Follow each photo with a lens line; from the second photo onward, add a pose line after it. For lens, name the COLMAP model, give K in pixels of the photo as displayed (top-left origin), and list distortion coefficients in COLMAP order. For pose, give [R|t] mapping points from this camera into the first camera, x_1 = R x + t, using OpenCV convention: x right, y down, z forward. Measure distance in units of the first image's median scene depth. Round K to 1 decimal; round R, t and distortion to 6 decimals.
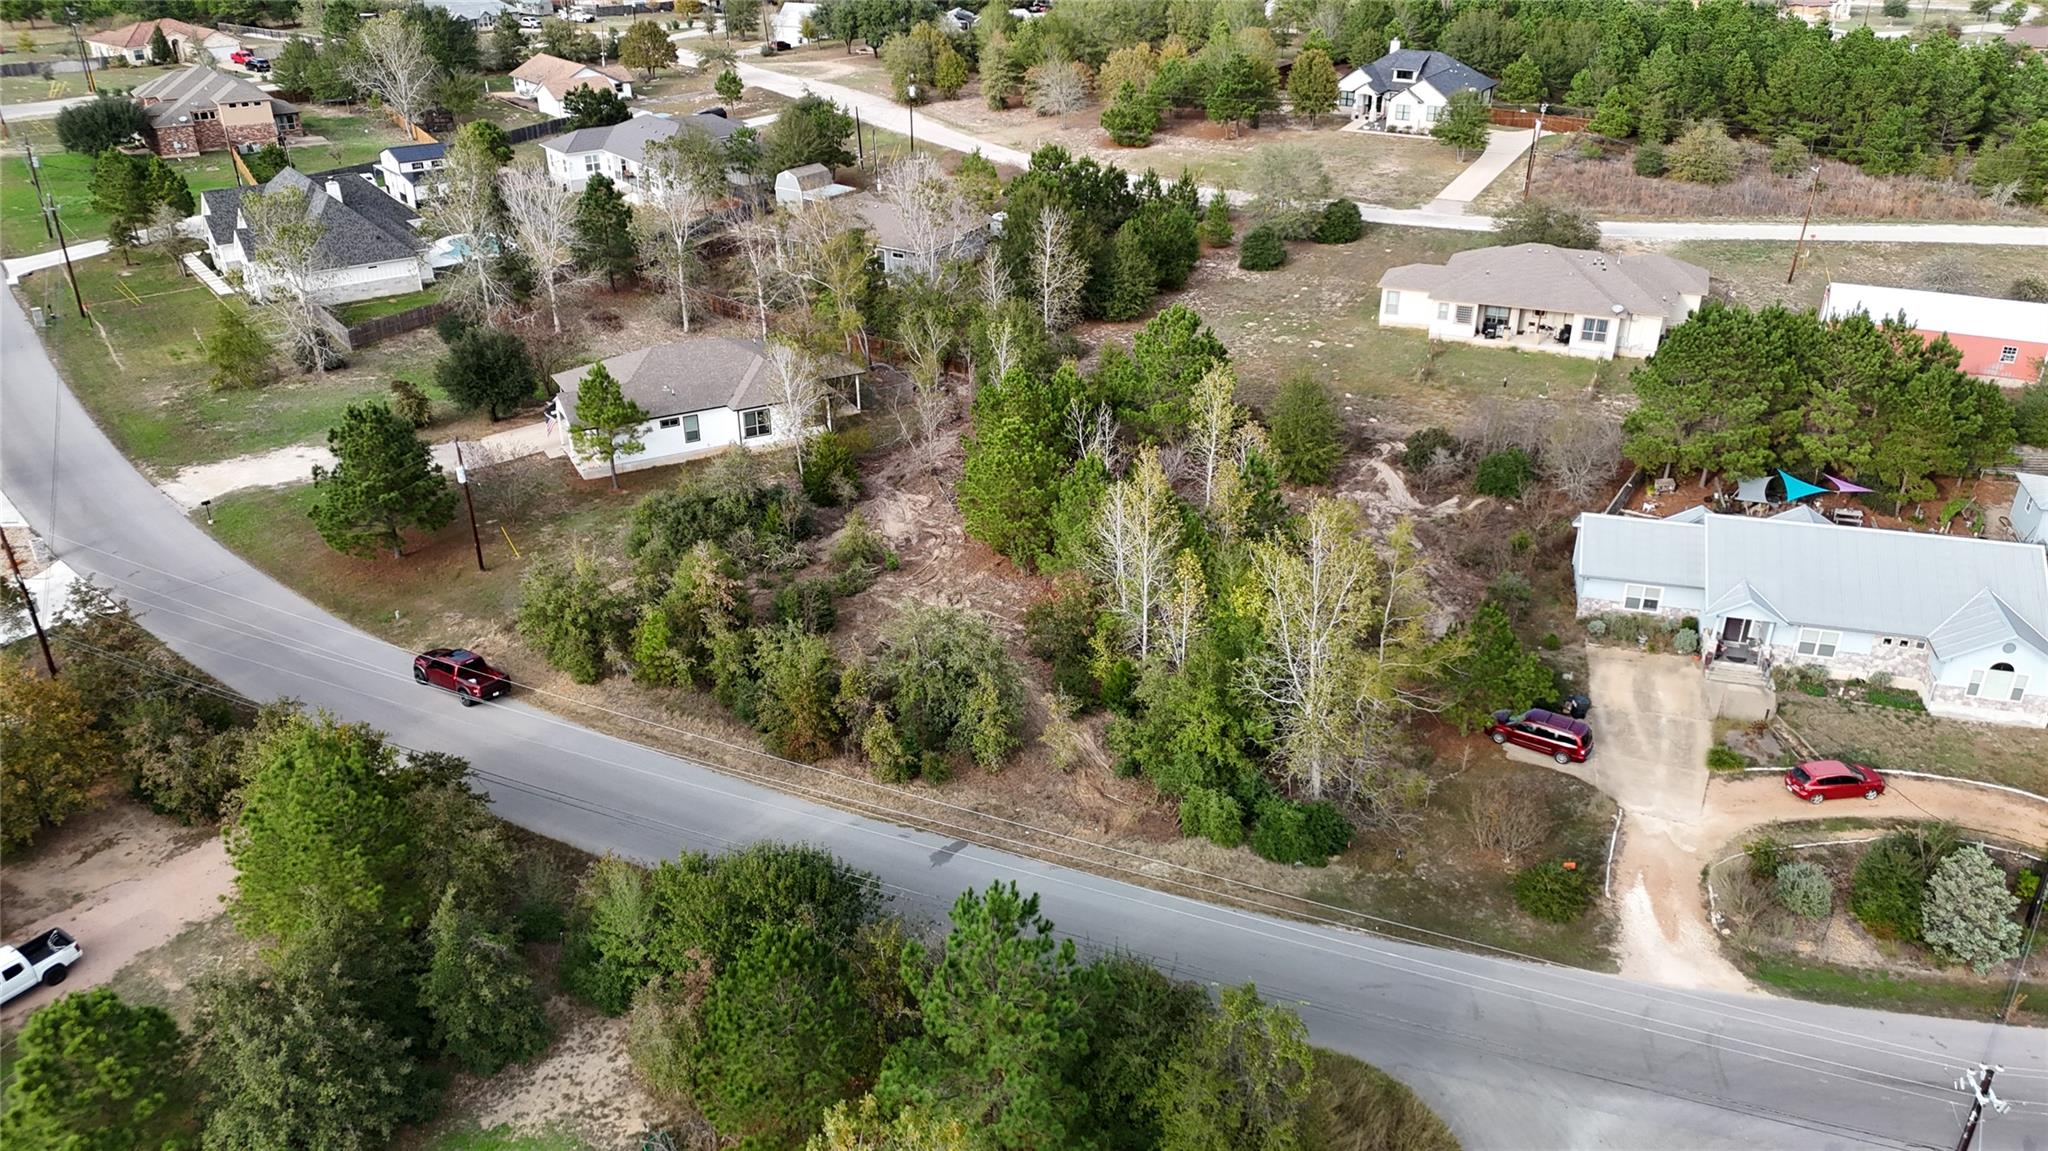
lens RADIAL K [[1510.5, 0, 1015.1], [0, 1510.5, 579.5], [0, 0, 1]] dist [0.071944, -0.059597]
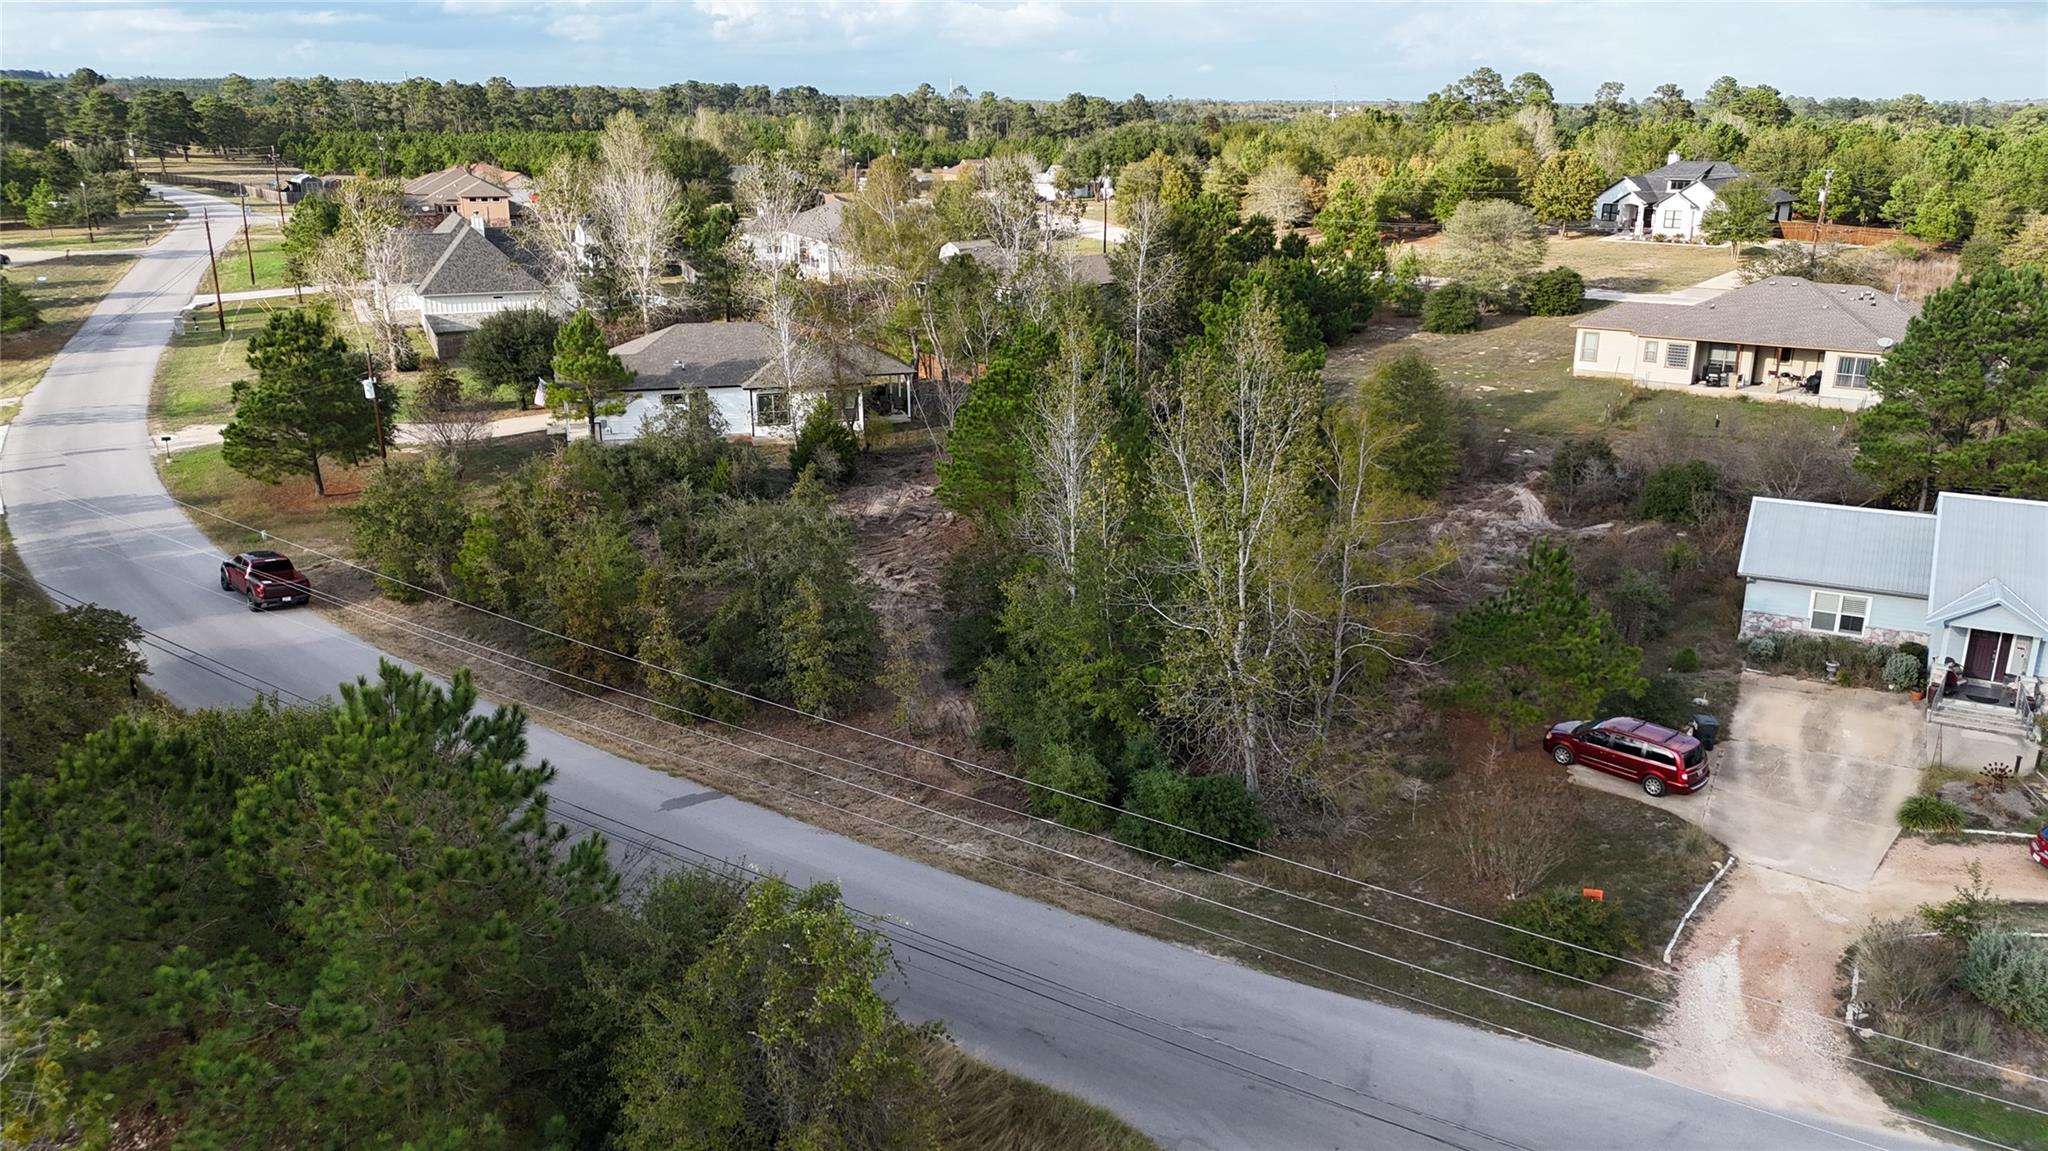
lens RADIAL K [[1510.5, 0, 1028.9], [0, 1510.5, 581.8], [0, 0, 1]] dist [0.071944, -0.059597]
pose [[0.975434, 0.071478, -0.208376, 0.209981], [-0.104247, 0.983055, -0.150784, 0.144195], [0.194067, 0.168802, 0.966356, 0.281844]]
